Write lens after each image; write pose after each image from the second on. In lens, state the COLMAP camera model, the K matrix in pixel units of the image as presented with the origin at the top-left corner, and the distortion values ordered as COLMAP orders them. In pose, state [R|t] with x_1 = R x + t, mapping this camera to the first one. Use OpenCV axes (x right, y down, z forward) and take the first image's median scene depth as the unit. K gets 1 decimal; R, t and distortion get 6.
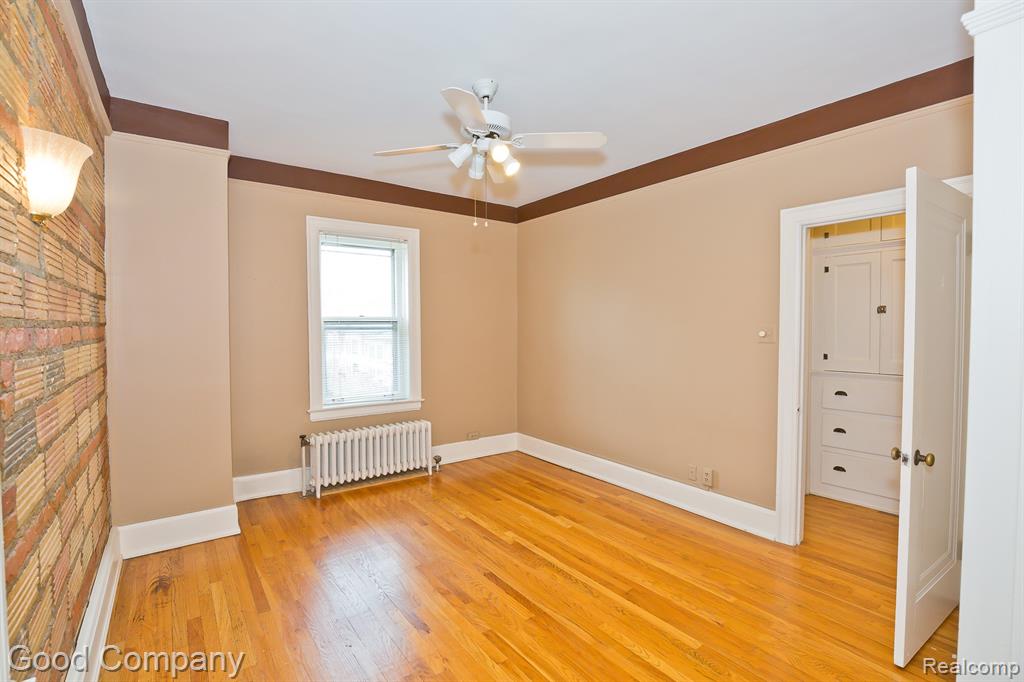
lens RADIAL K [[470.2, 0, 517.0], [0, 470.2, 339.6], [0, 0, 1]] dist [-0.025013, 0.000878]
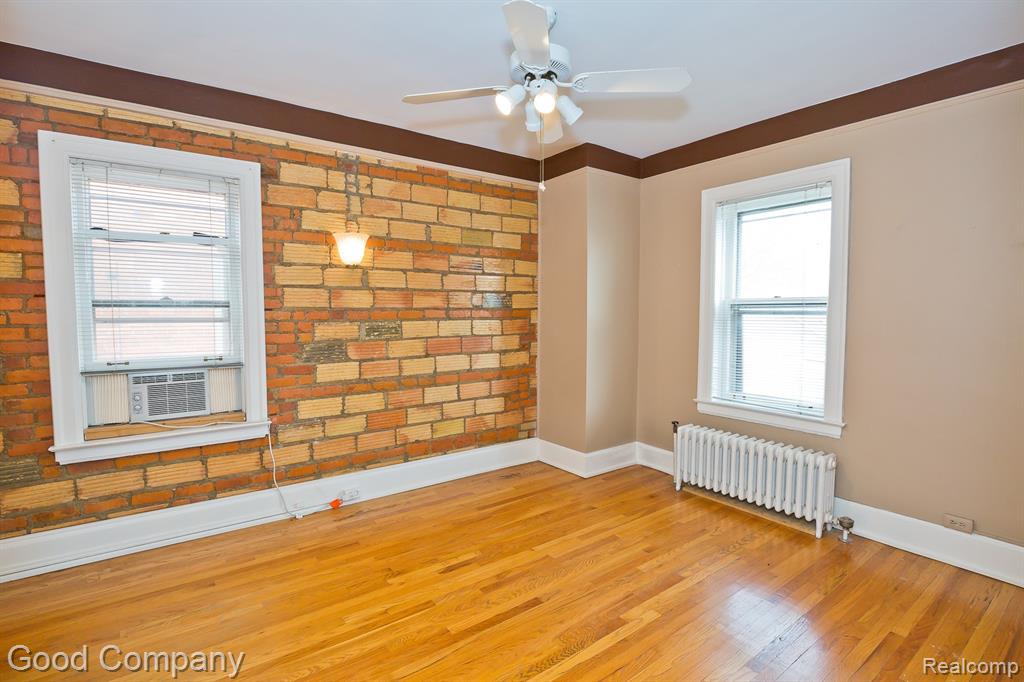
lens RADIAL K [[490.7, 0, 515.2], [0, 490.7, 344.1], [0, 0, 1]] dist [-0.016885, -0.002181]
pose [[-0.009305, 0.069085, -0.997567, 0.567342], [-0.028228, 0.997195, 0.069322, -0.019165], [0.999558, 0.028804, -0.007328, 0.676788]]
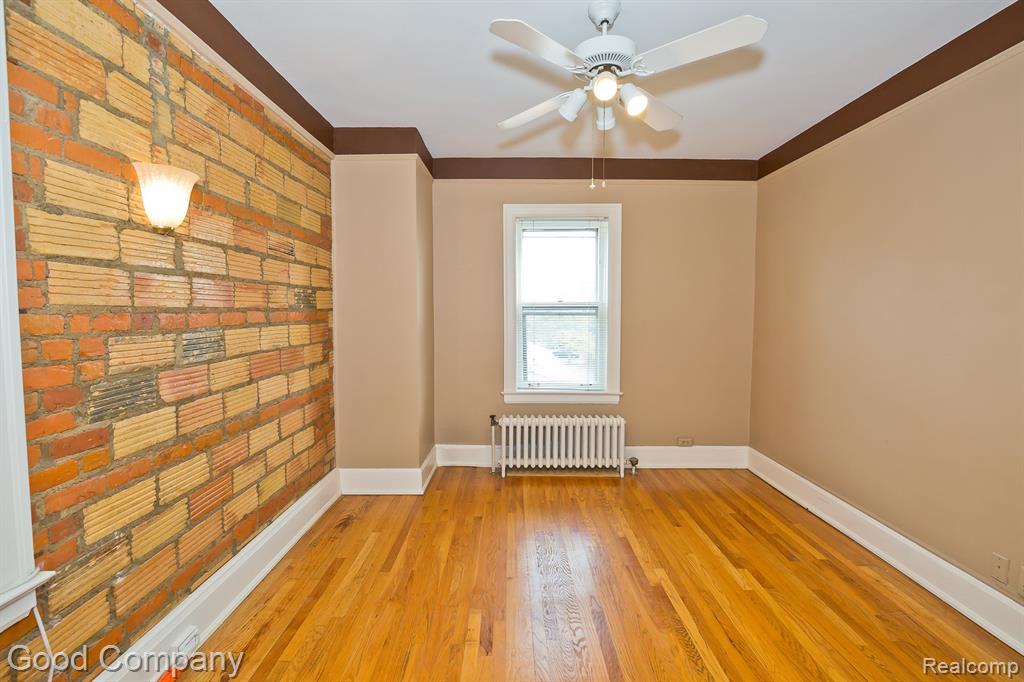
lens RADIAL K [[470.2, 0, 515.1], [0, 470.2, 341.0], [0, 0, 1]] dist [-0.025013, 0.000878]
pose [[0.803277, 0.041604, -0.594151, 0.206494], [-0.021143, 0.998920, 0.041363, -0.007383], [0.595231, -0.020664, 0.803289, 0.186092]]
